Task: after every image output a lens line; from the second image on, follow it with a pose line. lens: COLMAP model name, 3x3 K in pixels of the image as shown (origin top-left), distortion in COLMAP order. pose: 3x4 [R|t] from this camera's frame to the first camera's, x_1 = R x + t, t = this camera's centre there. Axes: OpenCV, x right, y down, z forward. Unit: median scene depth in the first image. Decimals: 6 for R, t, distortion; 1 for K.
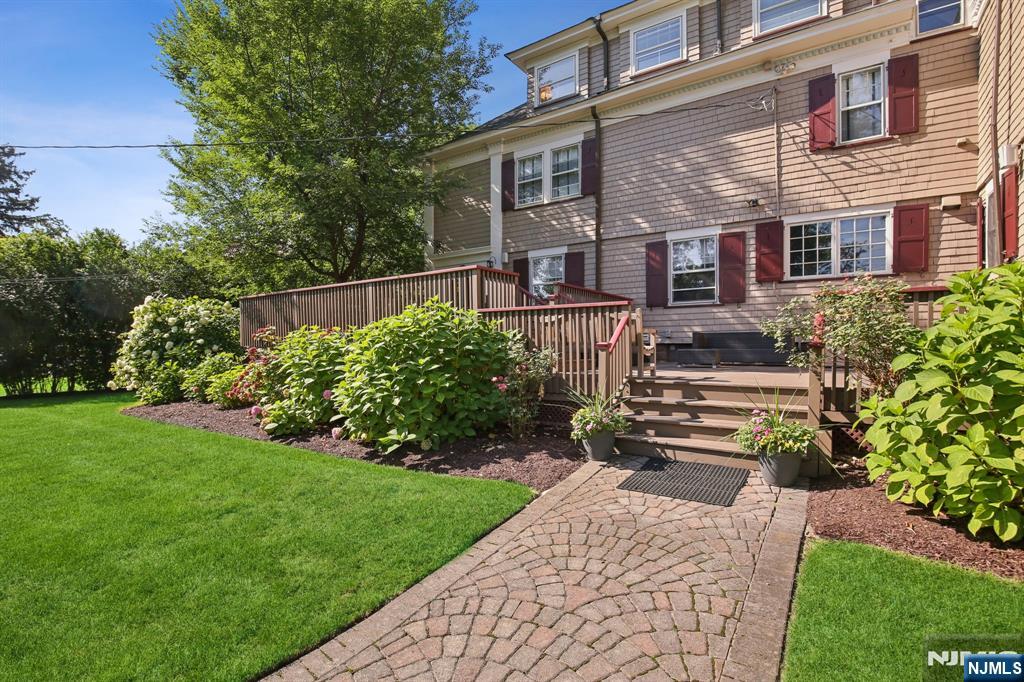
lens RADIAL K [[477.8, 0, 510.2], [0, 477.8, 351.4], [0, 0, 1]] dist [-0.029573, 0.006797]
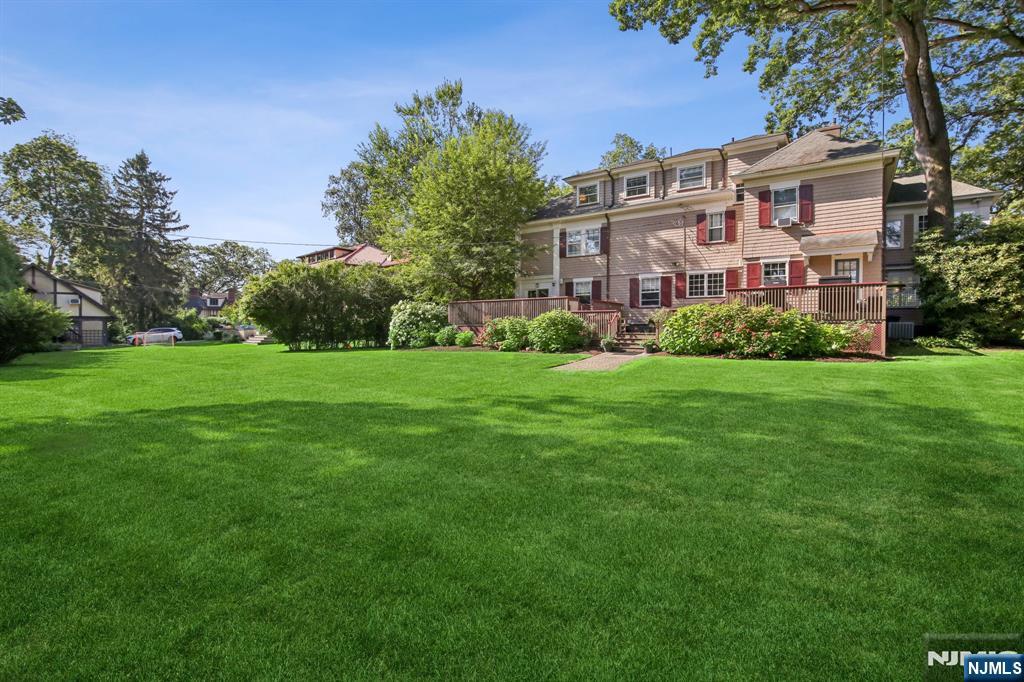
lens RADIAL K [[477.8, 0, 515.7], [0, 477.8, 340.2], [0, 0, 1]] dist [-0.029573, 0.006797]
pose [[0.999948, 0.008457, -0.005719, -0.228525], [-0.008421, 0.999945, 0.006247, 0.048056], [0.005771, -0.006199, 0.999964, -1.220868]]
